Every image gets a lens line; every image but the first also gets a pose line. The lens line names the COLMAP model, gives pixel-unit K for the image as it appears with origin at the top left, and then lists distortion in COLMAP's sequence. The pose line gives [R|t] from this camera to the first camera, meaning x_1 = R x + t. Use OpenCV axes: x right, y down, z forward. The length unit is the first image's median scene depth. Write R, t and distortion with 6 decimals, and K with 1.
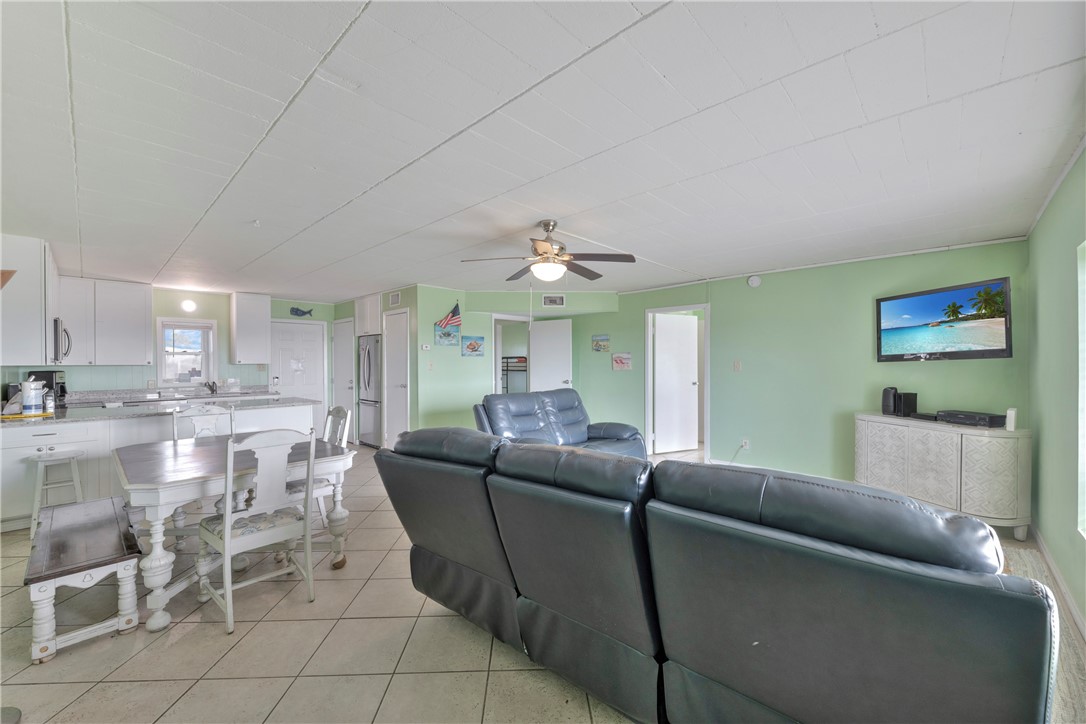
lens RADIAL K [[430.6, 0, 545.4], [0, 430.6, 360.2], [0, 0, 1]] dist [0.000141, -0.000134]
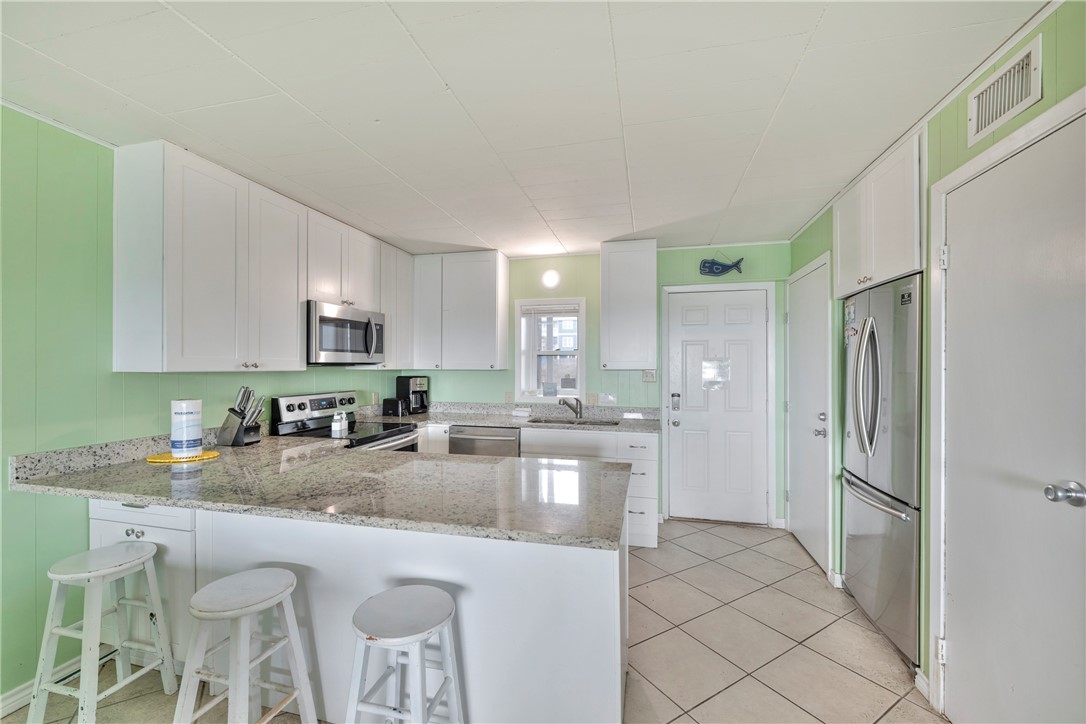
lens RADIAL K [[430.6, 0, 545.8], [0, 430.6, 366.5], [0, 0, 1]] dist [0.000141, -0.000134]
pose [[0.488581, 0.003866, -0.872510, -0.247682], [0.002449, 0.999980, 0.005802, 0.001356], [0.872515, -0.004972, 0.488562, 0.628118]]
